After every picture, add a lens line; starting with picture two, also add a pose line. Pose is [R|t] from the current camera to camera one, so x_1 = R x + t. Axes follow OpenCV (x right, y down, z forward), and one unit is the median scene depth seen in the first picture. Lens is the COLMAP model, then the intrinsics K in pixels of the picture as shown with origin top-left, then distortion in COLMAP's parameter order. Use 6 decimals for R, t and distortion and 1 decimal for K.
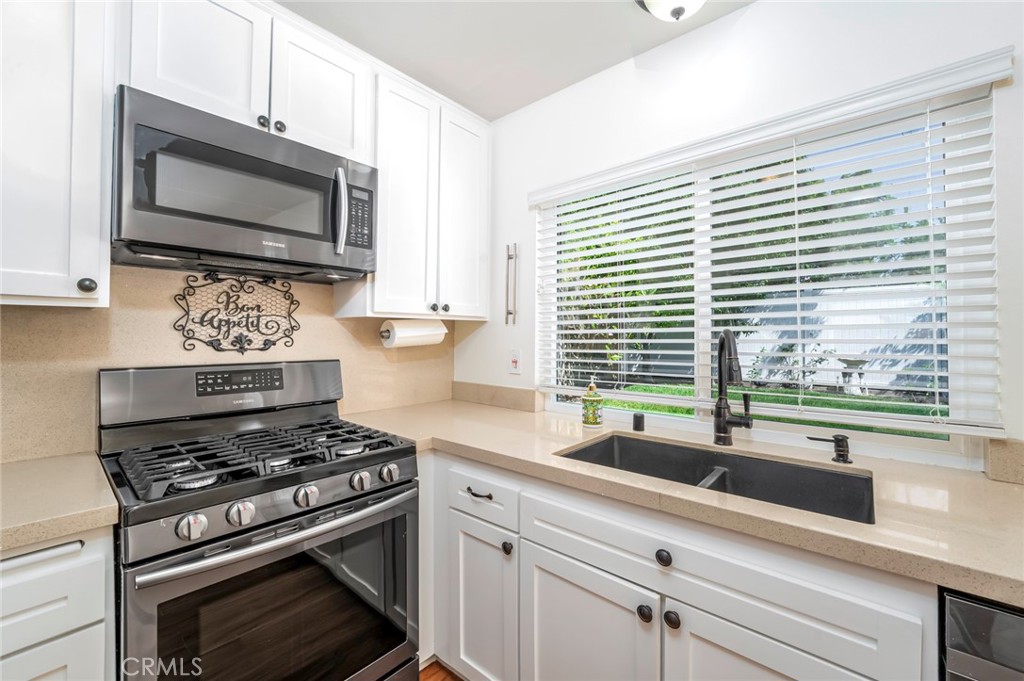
lens RADIAL K [[413.1, 0, 512.8], [0, 413.1, 334.2], [0, 0, 1]] dist [-0.019861, -0.000388]
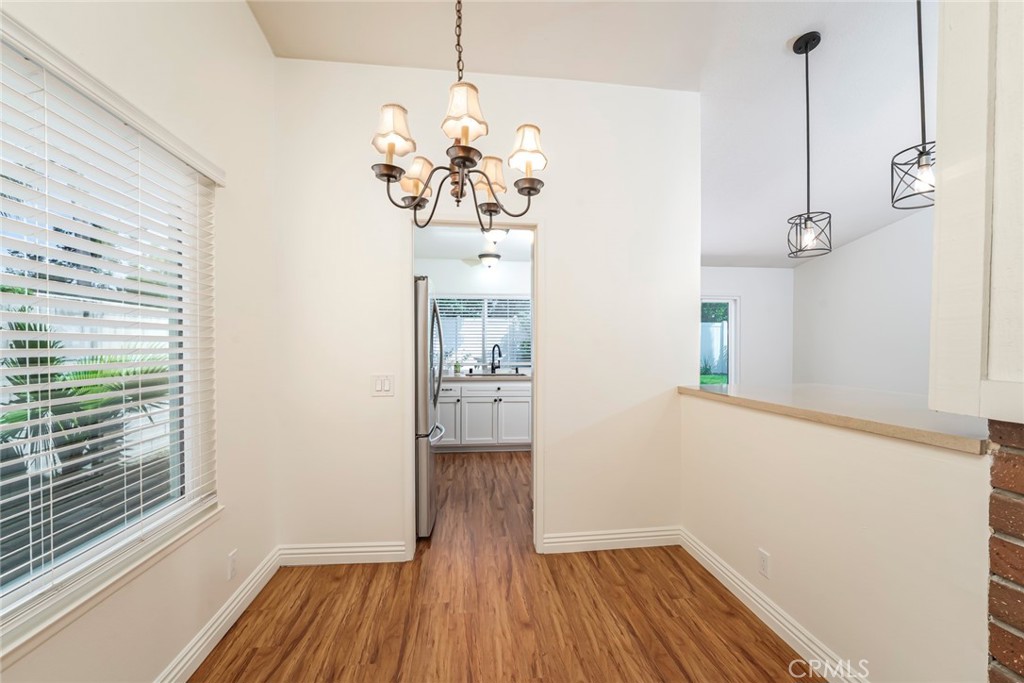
lens RADIAL K [[418.5, 0, 513.7], [0, 418.5, 347.9], [0, 0, 1]] dist [-0.002549, -0.000165]
pose [[0.661312, 0.000991, 0.750110, -2.085423], [-0.009785, 0.999925, 0.007305, -0.007886], [-0.750047, -0.012171, 0.661273, -1.583255]]
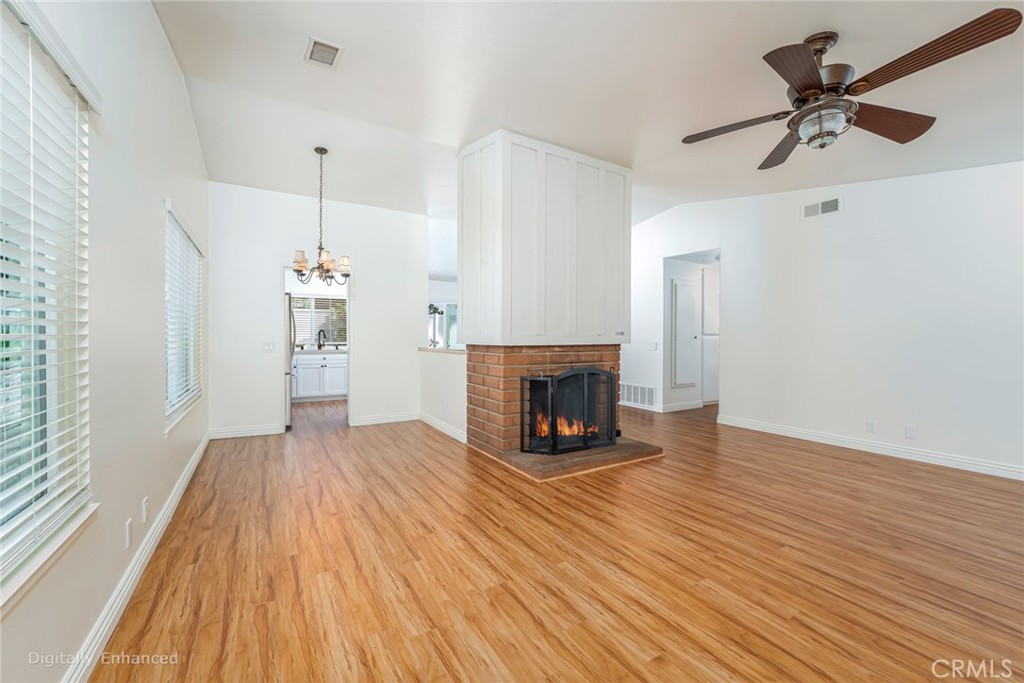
lens RADIAL K [[400.5, 0, 515.1], [0, 400.5, 335.9], [0, 0, 1]] dist [0.001337, 0.000595]
pose [[0.279226, 0.001100, 0.960225, -3.685190], [-0.006637, 0.999978, 0.000785, 0.042741], [-0.960202, -0.006592, 0.279227, -2.877580]]
